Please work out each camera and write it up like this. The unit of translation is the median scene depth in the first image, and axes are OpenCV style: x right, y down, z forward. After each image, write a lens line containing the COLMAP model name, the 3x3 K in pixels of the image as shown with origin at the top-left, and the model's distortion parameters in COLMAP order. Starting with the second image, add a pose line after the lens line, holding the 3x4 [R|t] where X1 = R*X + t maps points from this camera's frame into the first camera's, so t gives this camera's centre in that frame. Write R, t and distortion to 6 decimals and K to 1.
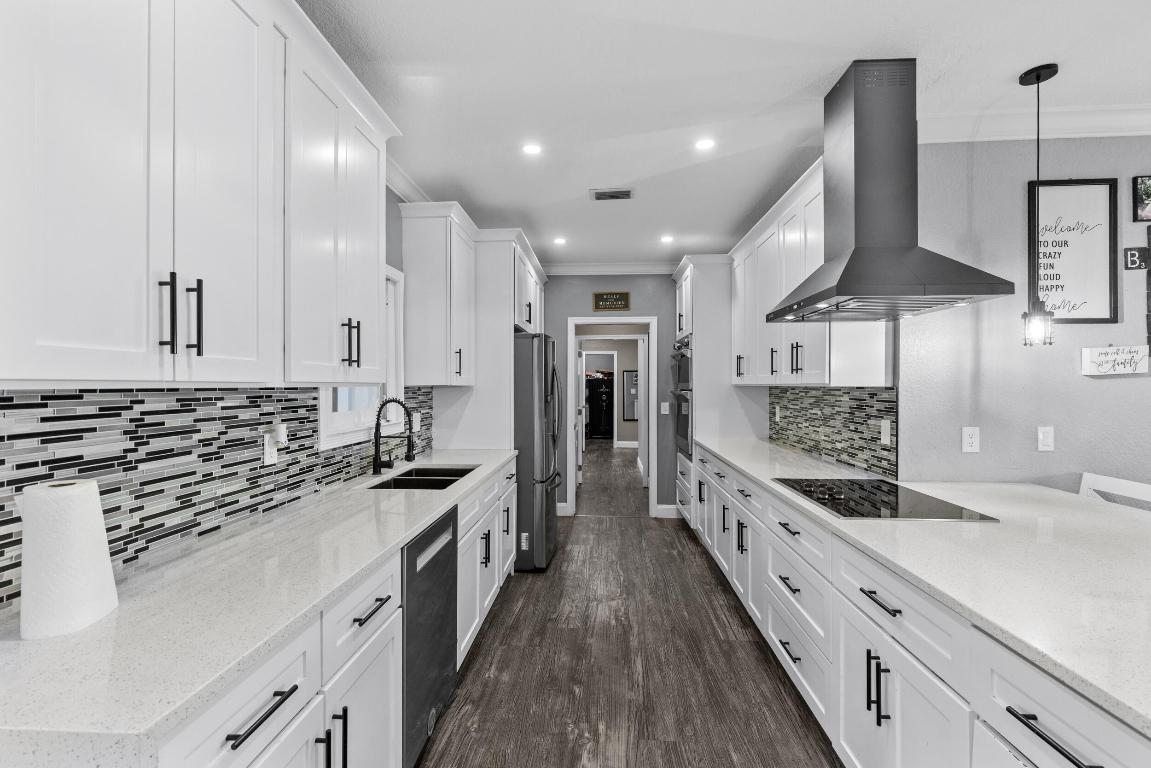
lens RADIAL K [[514.6, 0, 572.1], [0, 514.6, 384.6], [0, 0, 1]] dist [0.003237, 0.000245]
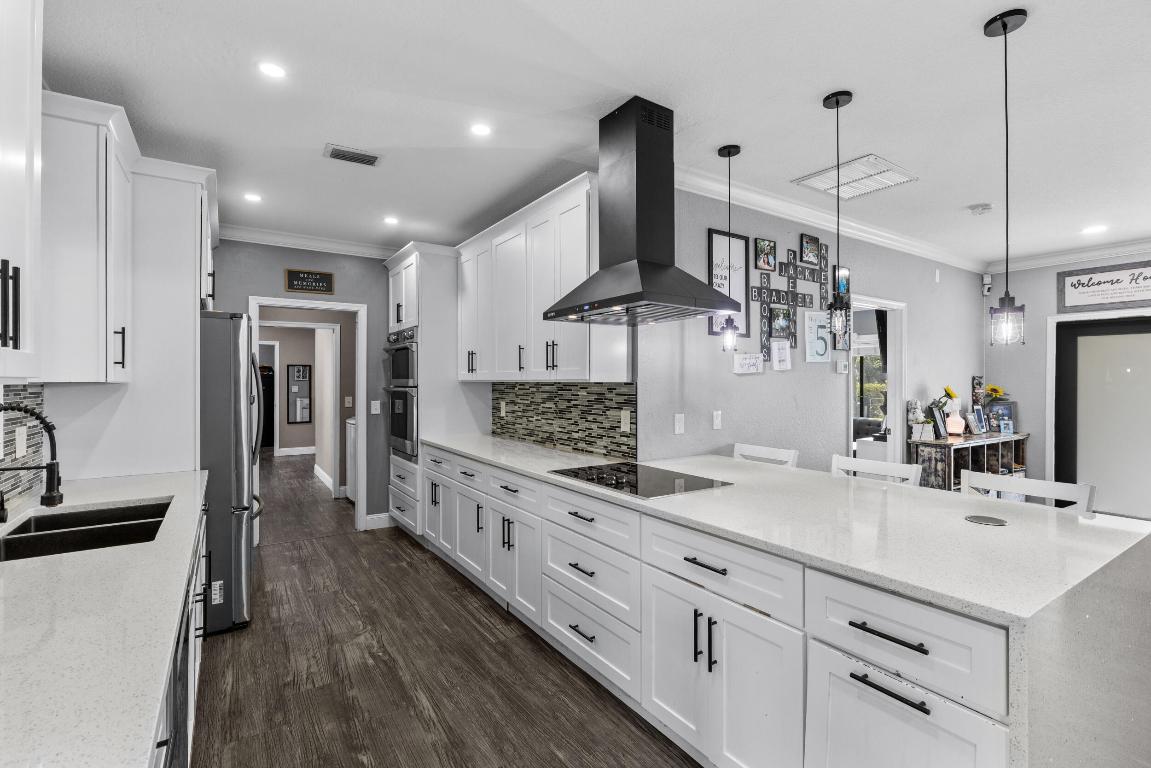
lens RADIAL K [[521.6, 0, 569.9], [0, 521.6, 377.9], [0, 0, 1]] dist [0.001670, 0.000123]
pose [[0.797208, 0.002201, 0.603701, -0.209743], [0.001251, 0.999985, -0.005298, 0.000424], [-0.603704, 0.004979, 0.797193, 0.137467]]
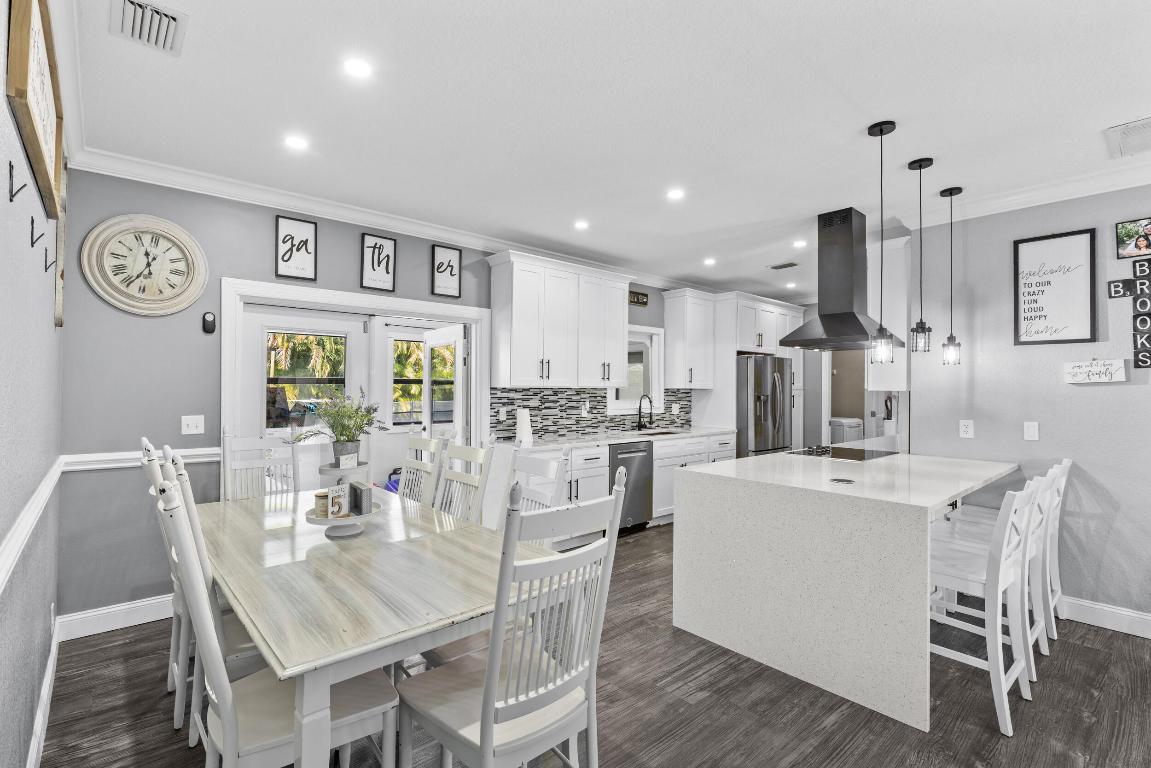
lens RADIAL K [[532.3, 0, 569.5], [0, 532.3, 383.0], [0, 0, 1]] dist [-0.001932, -0.000655]
pose [[0.711878, -0.000428, -0.702303, 0.998825], [-0.007659, 0.999936, -0.008373, 0.001676], [0.702261, 0.011340, 0.711829, -0.786726]]
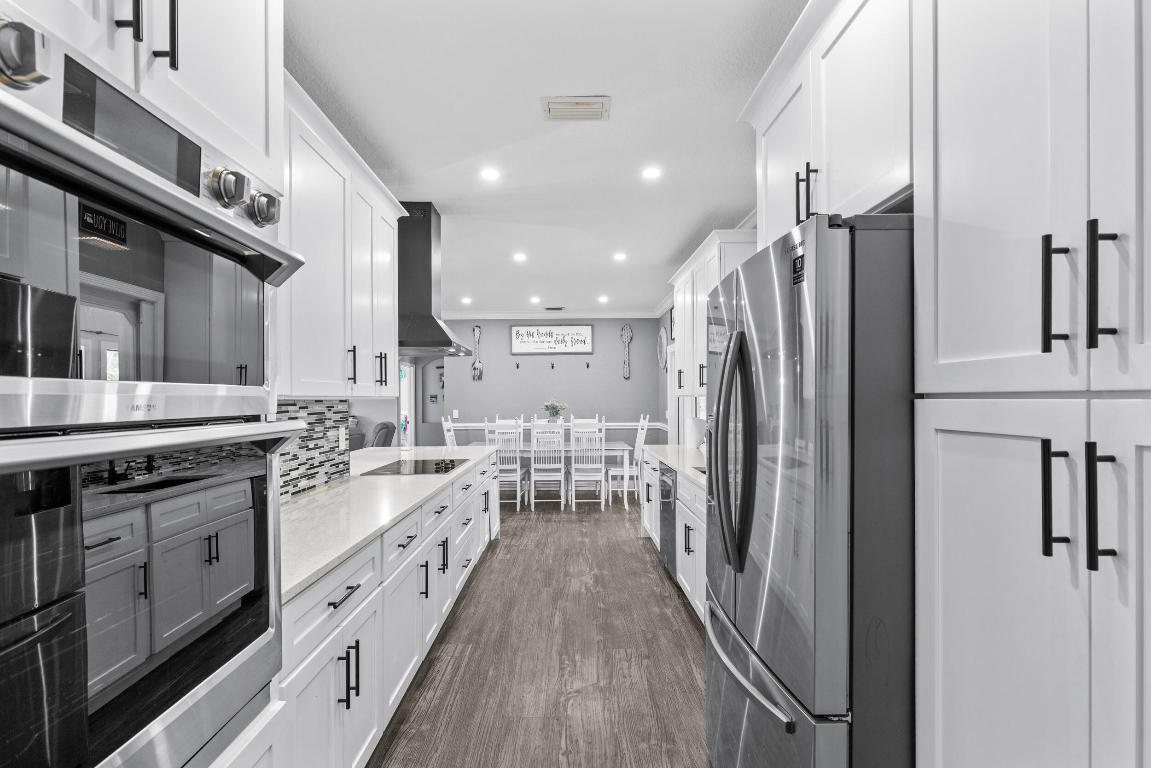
lens RADIAL K [[514.6, 0, 572.1], [0, 514.6, 384.6], [0, 0, 1]] dist [0.003237, 0.000245]
pose [[-0.997290, 0.007314, -0.073209, 0.179584], [0.009372, 0.999569, -0.027811, 0.007426], [0.072974, -0.028421, -0.996929, 2.258849]]
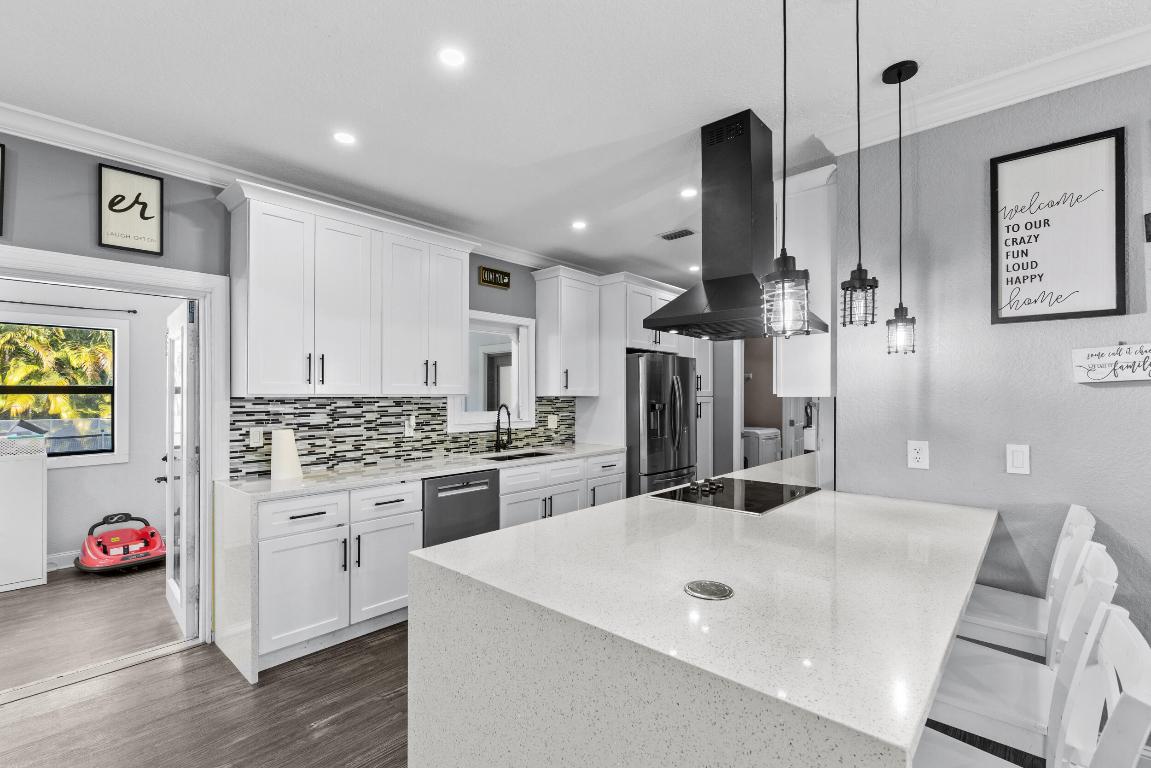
lens RADIAL K [[515.5, 0, 572.4], [0, 515.5, 395.3], [0, 0, 1]] dist [-0.001927, -0.000593]
pose [[0.783768, -0.000913, -0.621053, 0.840995], [0.000858, 1.000000, -0.000388, 0.000687], [0.621053, -0.000229, 0.783769, -0.104936]]
